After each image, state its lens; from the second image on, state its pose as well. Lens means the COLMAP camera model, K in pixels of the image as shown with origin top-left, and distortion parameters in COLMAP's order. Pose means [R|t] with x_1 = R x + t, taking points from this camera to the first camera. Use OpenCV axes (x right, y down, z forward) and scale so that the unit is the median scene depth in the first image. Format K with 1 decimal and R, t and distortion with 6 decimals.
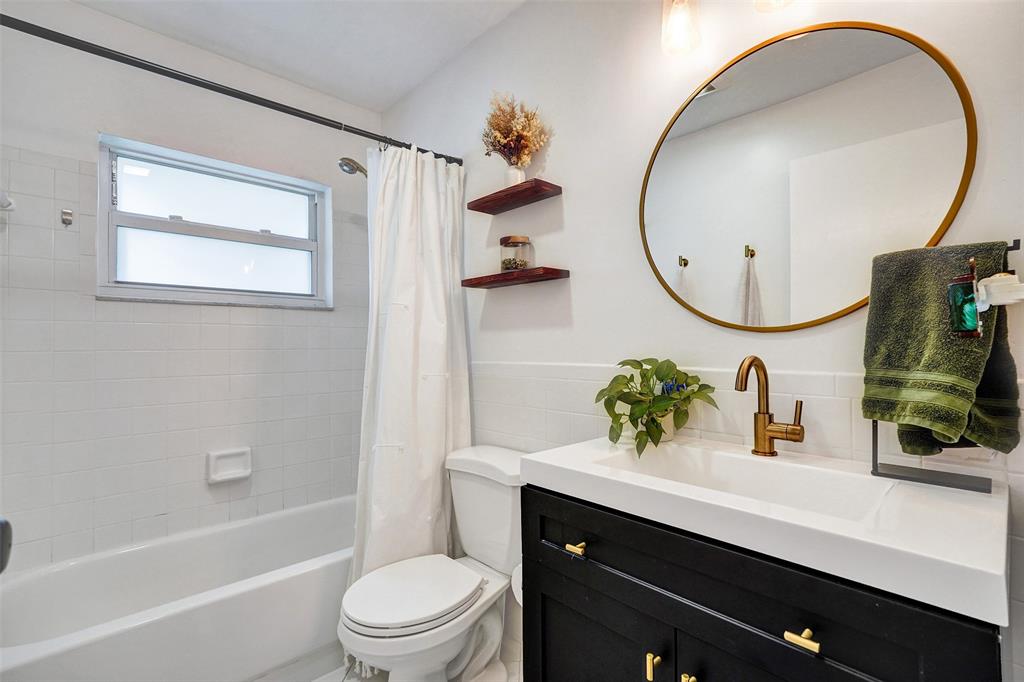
lens RADIAL K [[474.1, 0, 513.5], [0, 474.1, 349.1], [0, 0, 1]] dist [0.000045, 0.000712]
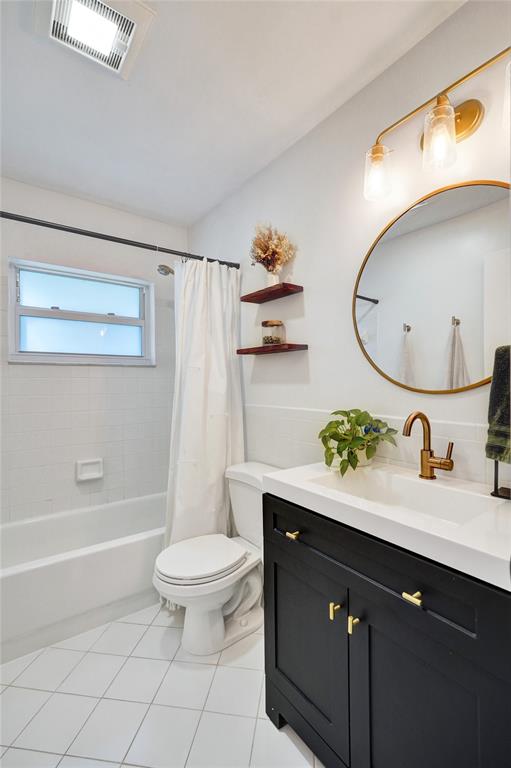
lens RADIAL K [[352.2, 0, 254.5], [0, 352.2, 391.7], [0, 0, 1]] dist [-0.001815, -0.000136]
pose [[0.993986, 0.003273, -0.109456, 0.070233], [-0.000903, 0.999764, 0.021694, -0.042562], [0.109501, -0.021465, 0.993755, -0.086521]]
